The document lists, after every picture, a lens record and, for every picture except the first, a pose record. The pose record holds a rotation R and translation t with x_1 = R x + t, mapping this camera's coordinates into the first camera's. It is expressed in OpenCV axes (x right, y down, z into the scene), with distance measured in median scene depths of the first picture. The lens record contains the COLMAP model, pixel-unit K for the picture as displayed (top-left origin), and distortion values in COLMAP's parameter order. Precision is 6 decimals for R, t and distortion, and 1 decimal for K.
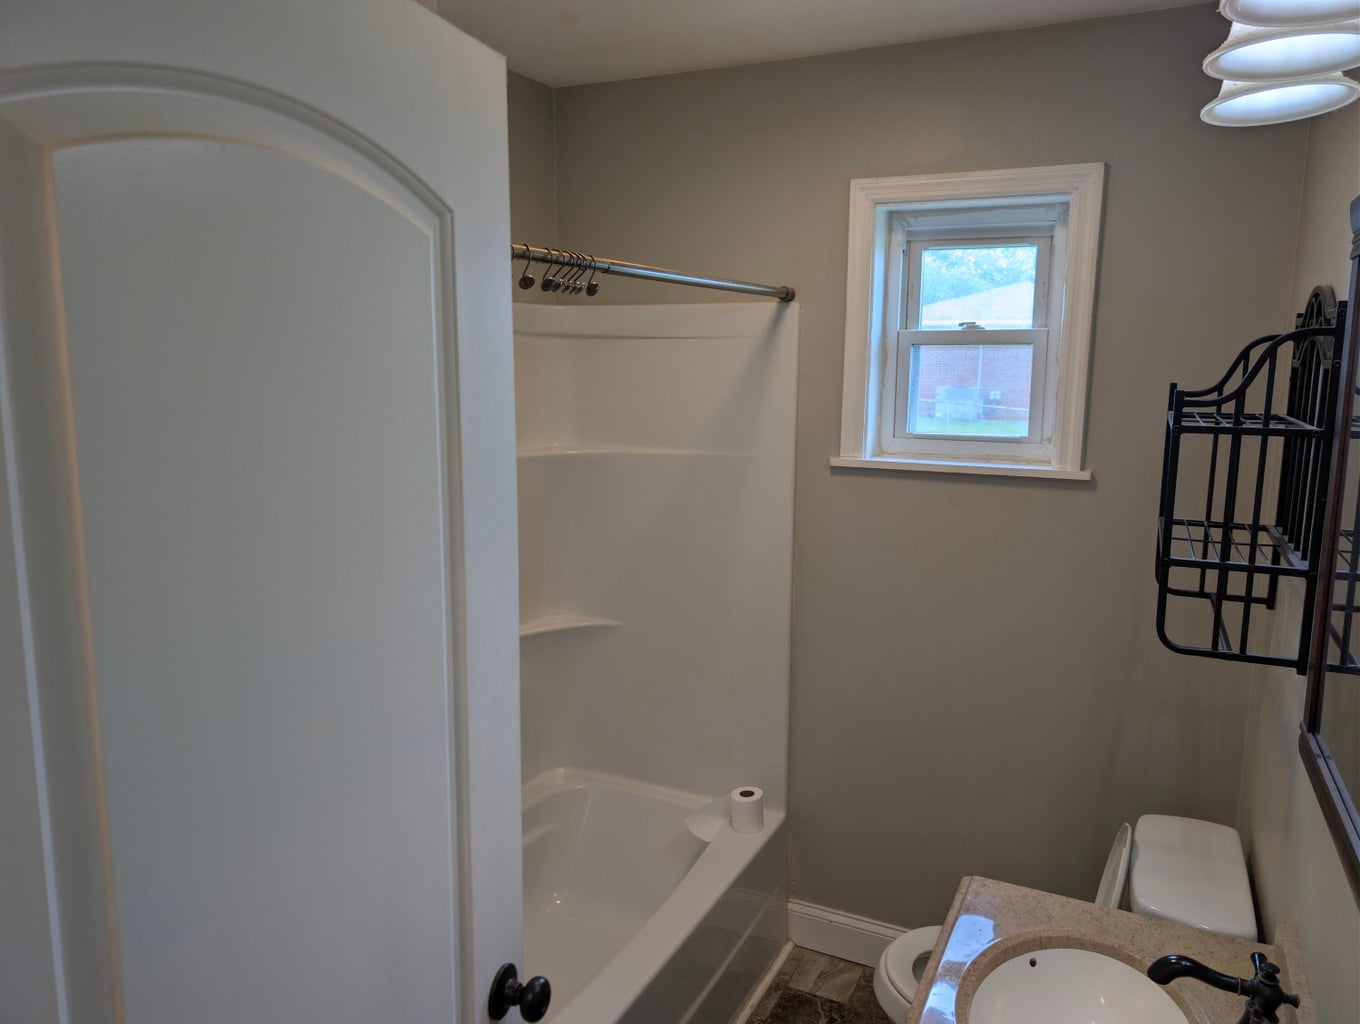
lens RADIAL K [[989.9, 0, 680.0], [0, 989.9, 512.0], [0, 0, 1]] dist [0.009553, -0.001331]
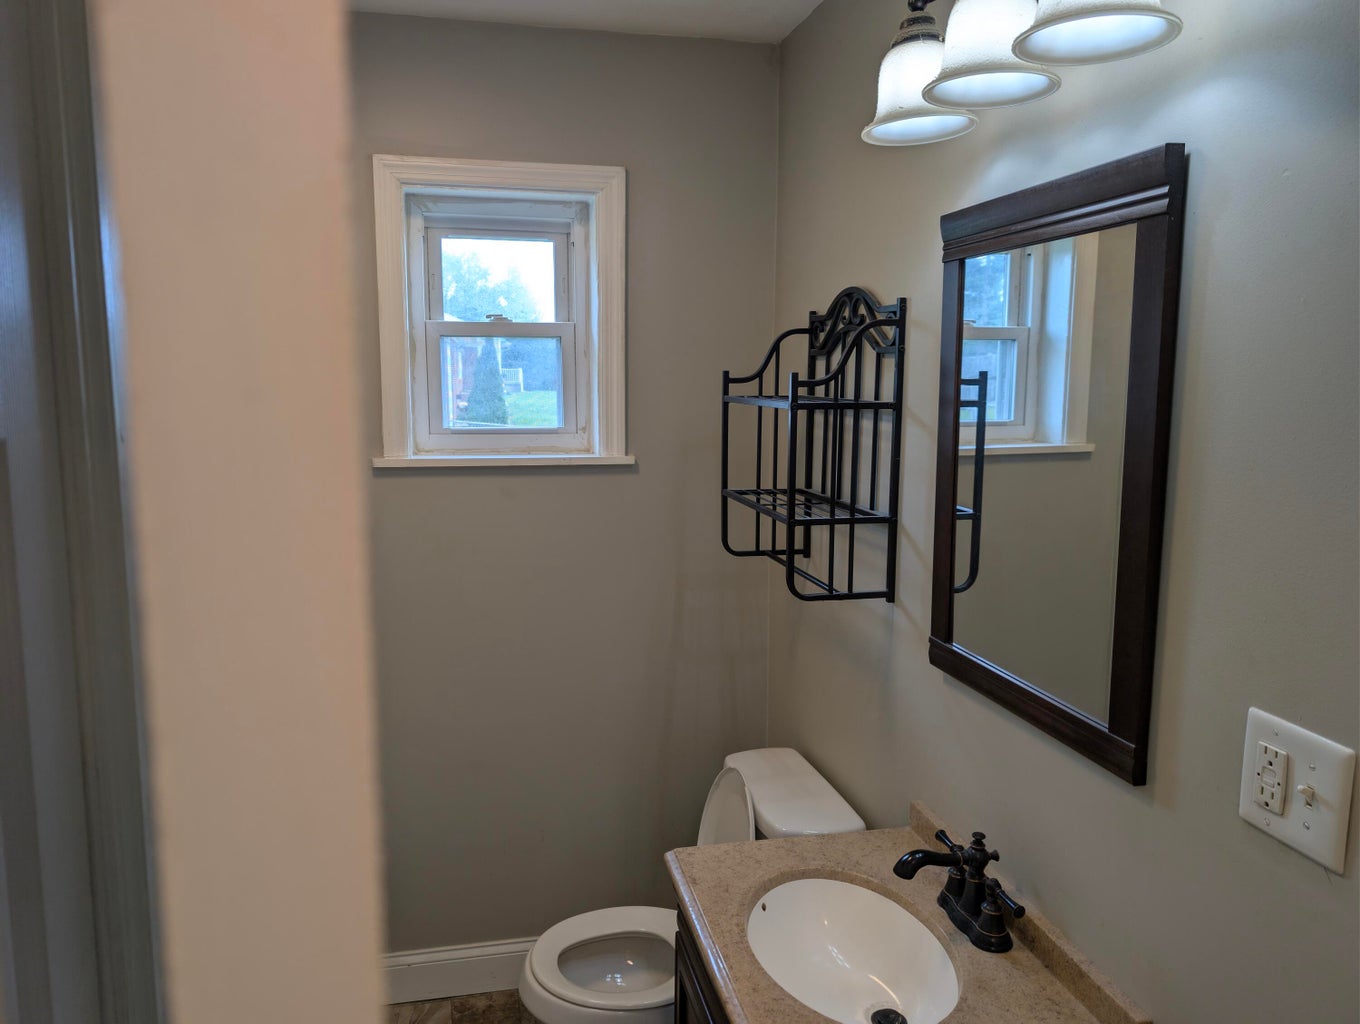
lens RADIAL K [[986.4, 0, 680.0], [0, 986.4, 506.4], [0, 0, 1]] dist [0.148296, -0.435818]
pose [[0.786714, -0.092501, 0.610348, -0.198159], [0.097386, 0.994926, 0.025258, -0.007470], [-0.609588, 0.039568, 0.791730, 0.109990]]
